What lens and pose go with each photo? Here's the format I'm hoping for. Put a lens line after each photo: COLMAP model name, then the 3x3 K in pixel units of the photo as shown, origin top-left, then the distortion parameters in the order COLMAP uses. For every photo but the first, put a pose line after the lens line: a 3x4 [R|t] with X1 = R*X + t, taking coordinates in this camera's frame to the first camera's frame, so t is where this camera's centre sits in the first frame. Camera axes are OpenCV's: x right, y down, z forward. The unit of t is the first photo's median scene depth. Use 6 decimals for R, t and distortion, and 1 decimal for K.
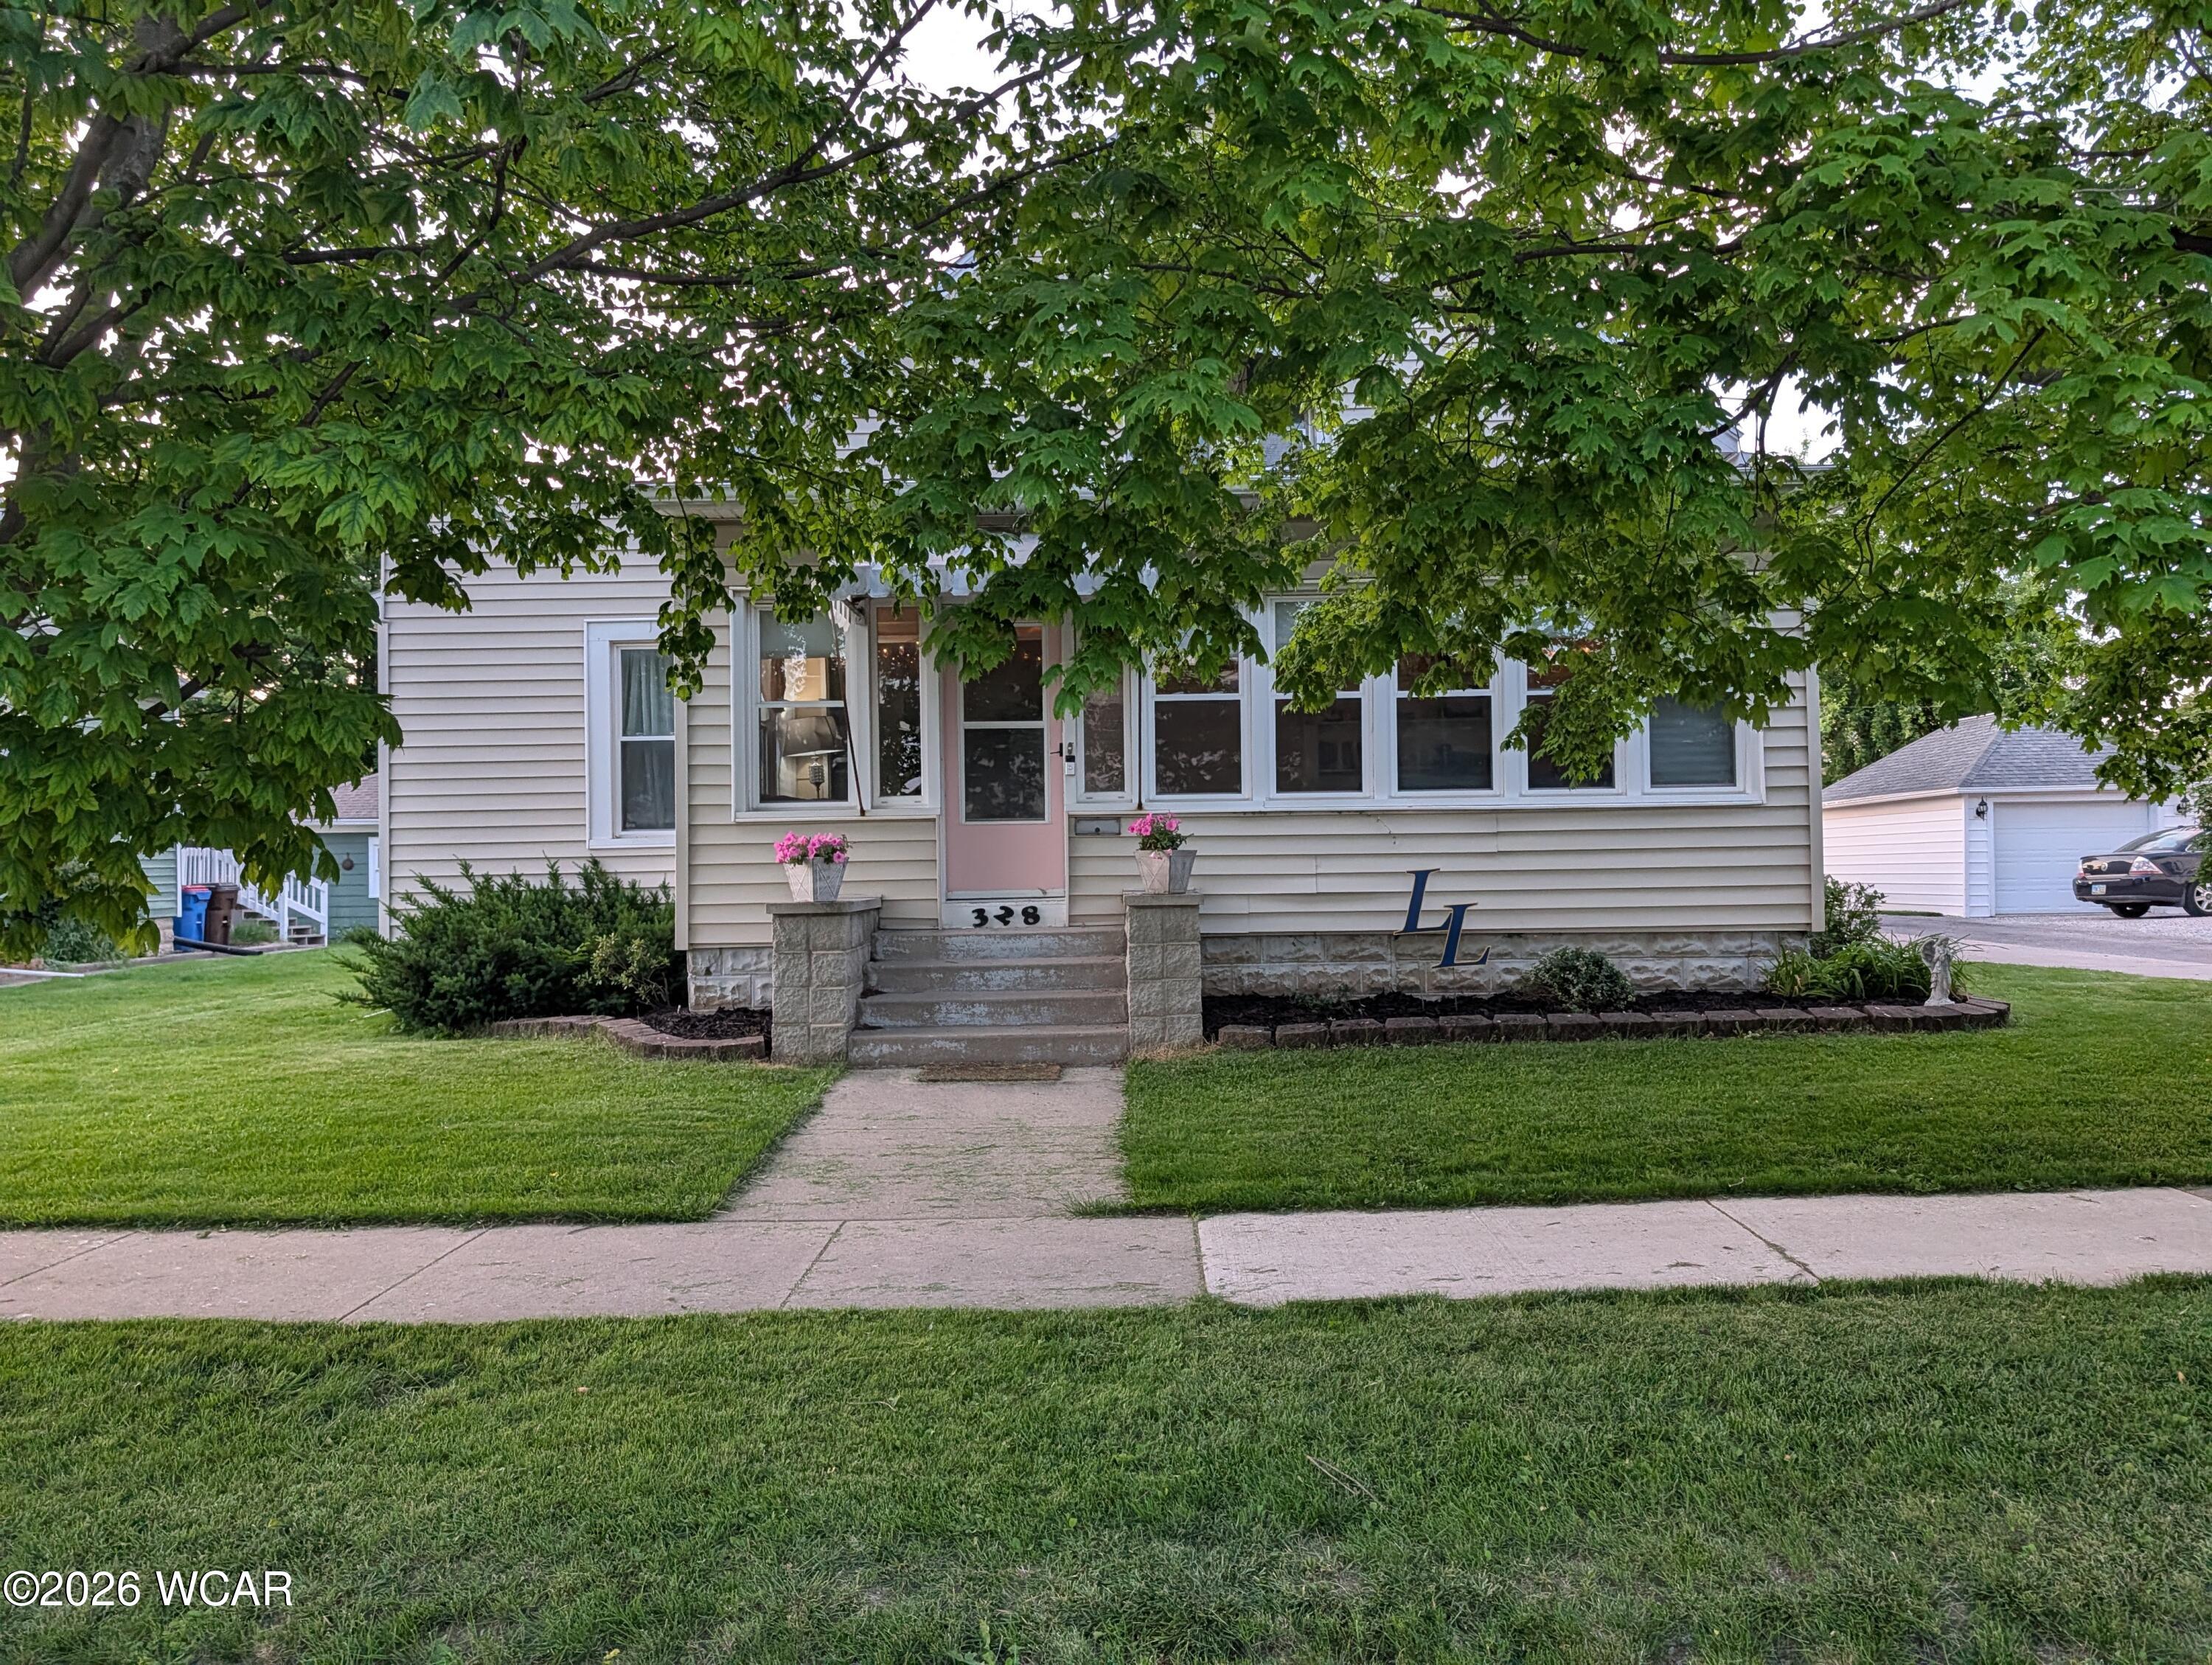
lens RADIAL K [[1581.7, 0, 1104.4], [0, 1581.7, 833.3], [0, 0, 1]] dist [0.002869, -0.001754]
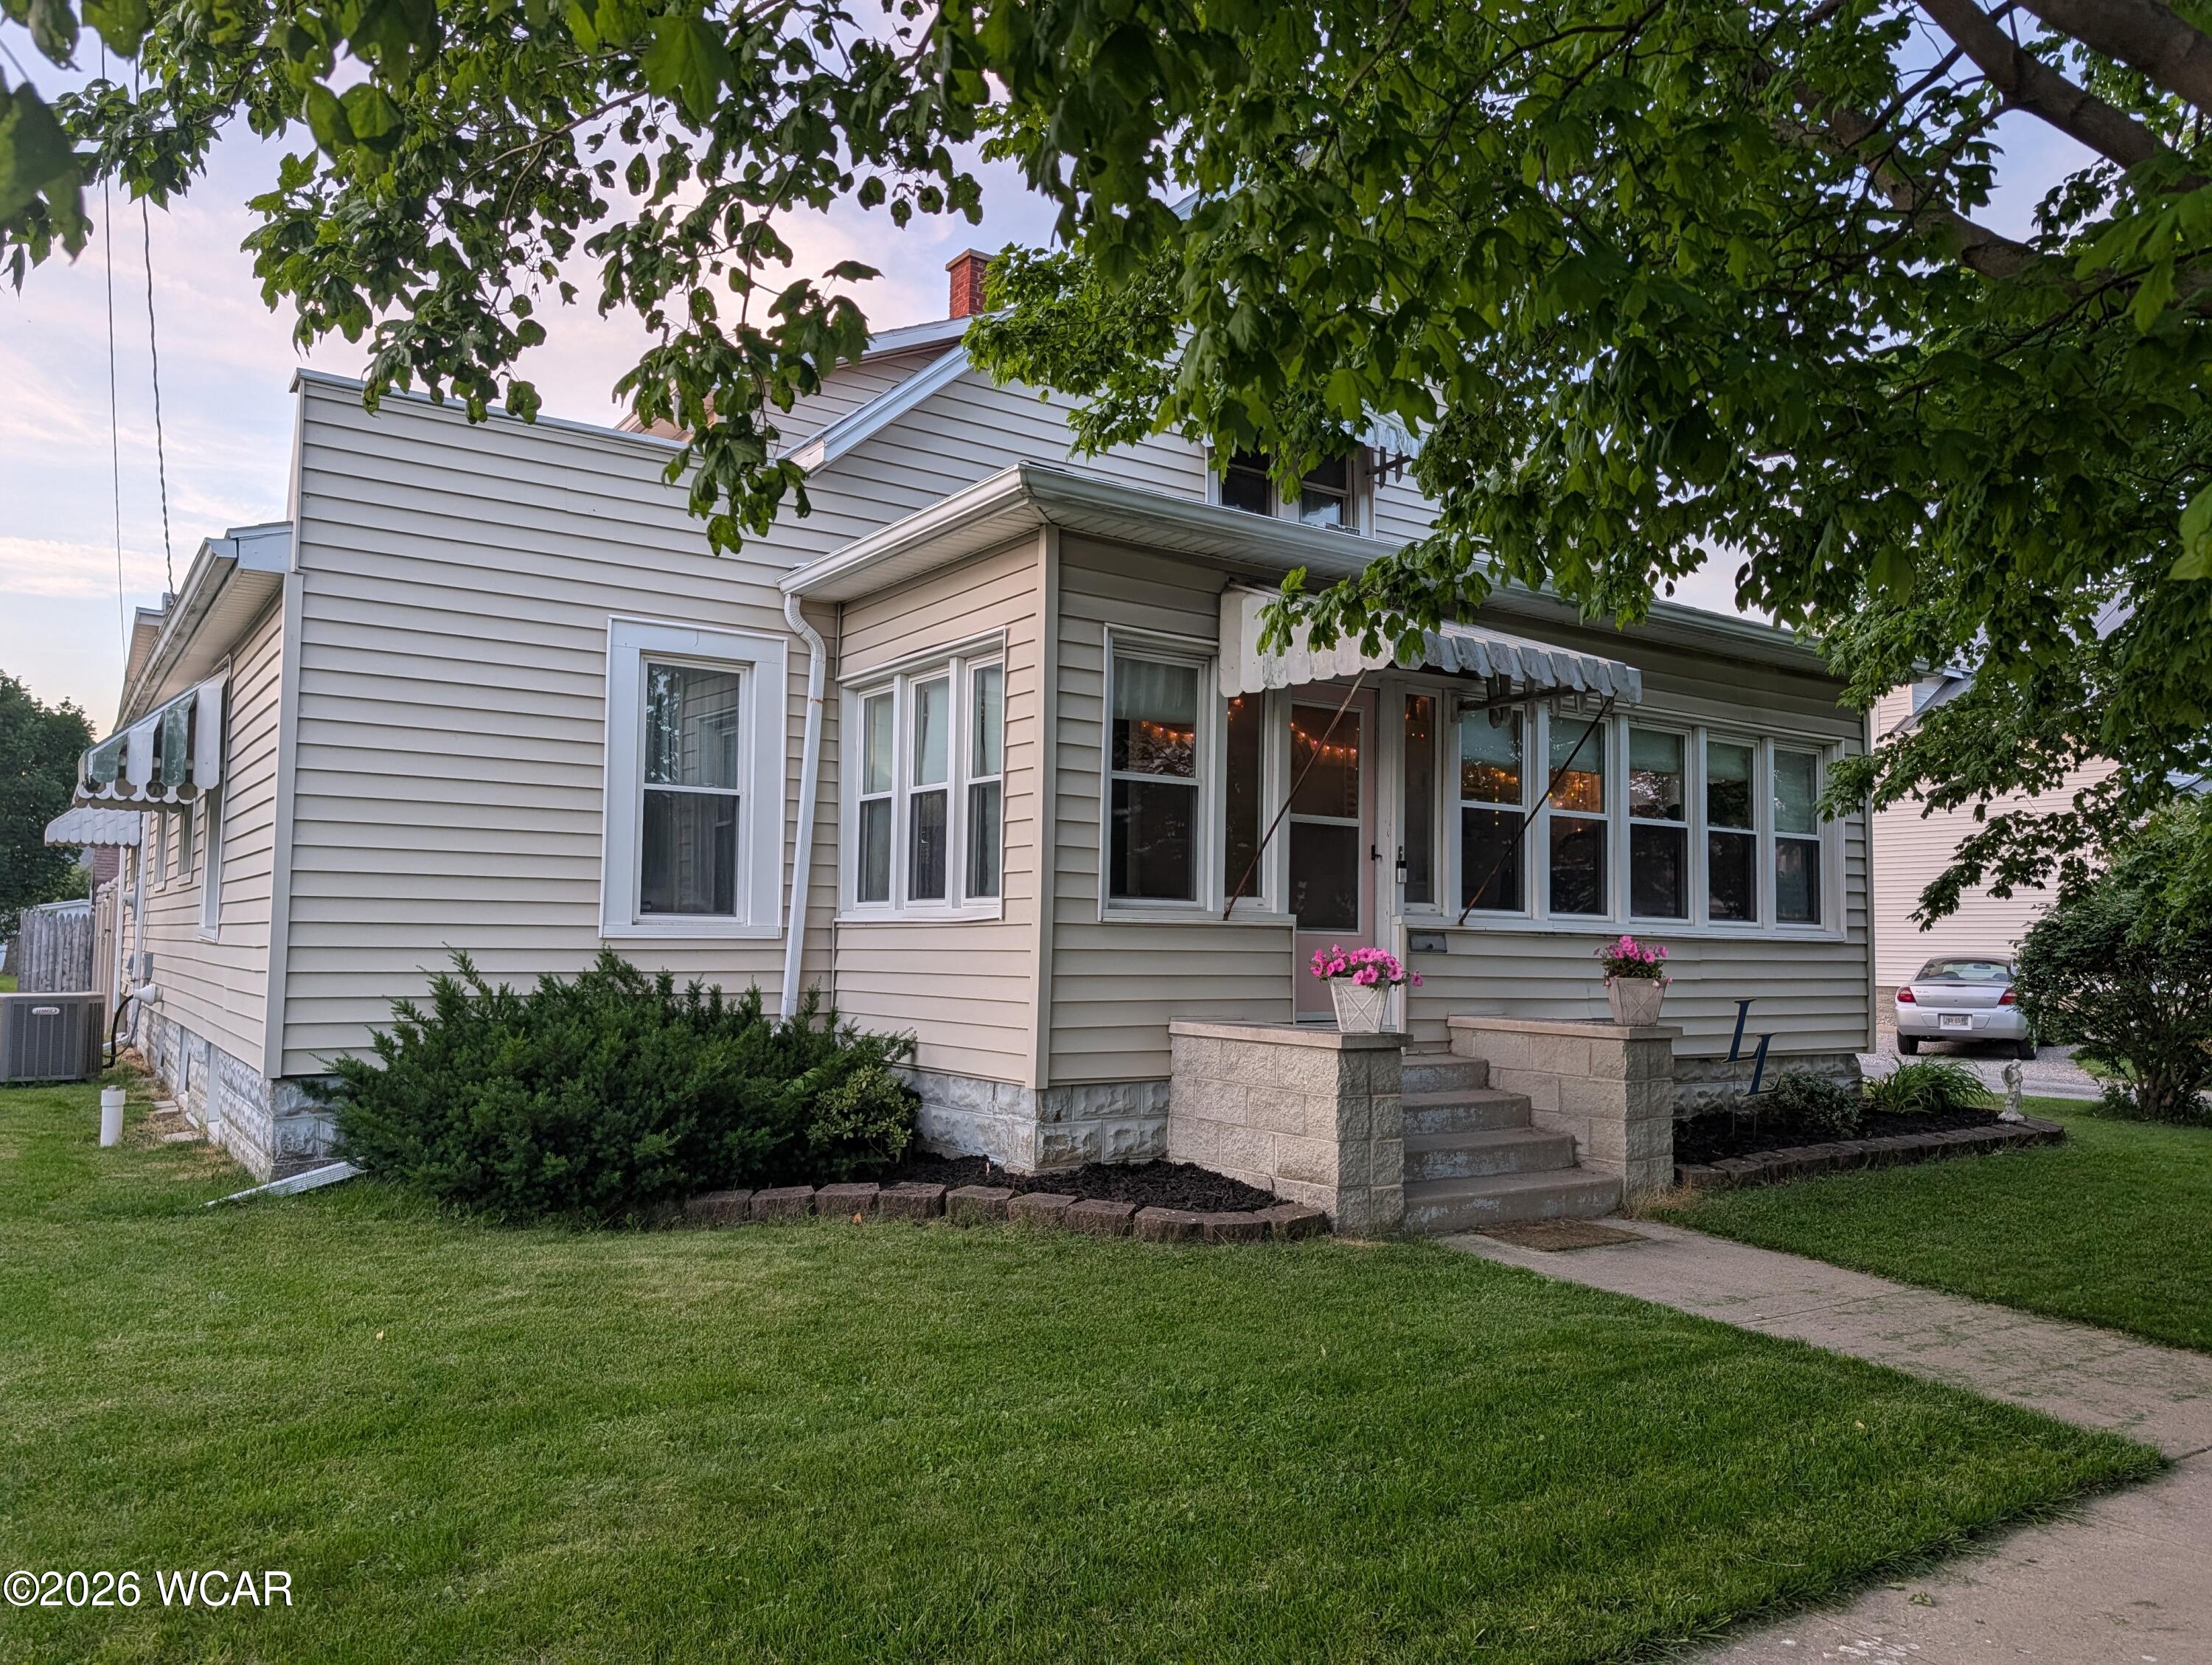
lens RADIAL K [[1581.7, 0, 1106.1], [0, 1581.7, 839.6], [0, 0, 1]] dist [0.002869, -0.001754]
pose [[0.828197, 0.068906, 0.556185, -0.652408], [-0.041598, 0.997233, -0.061605, 0.000531], [-0.558892, 0.027885, 0.828772, 0.350023]]
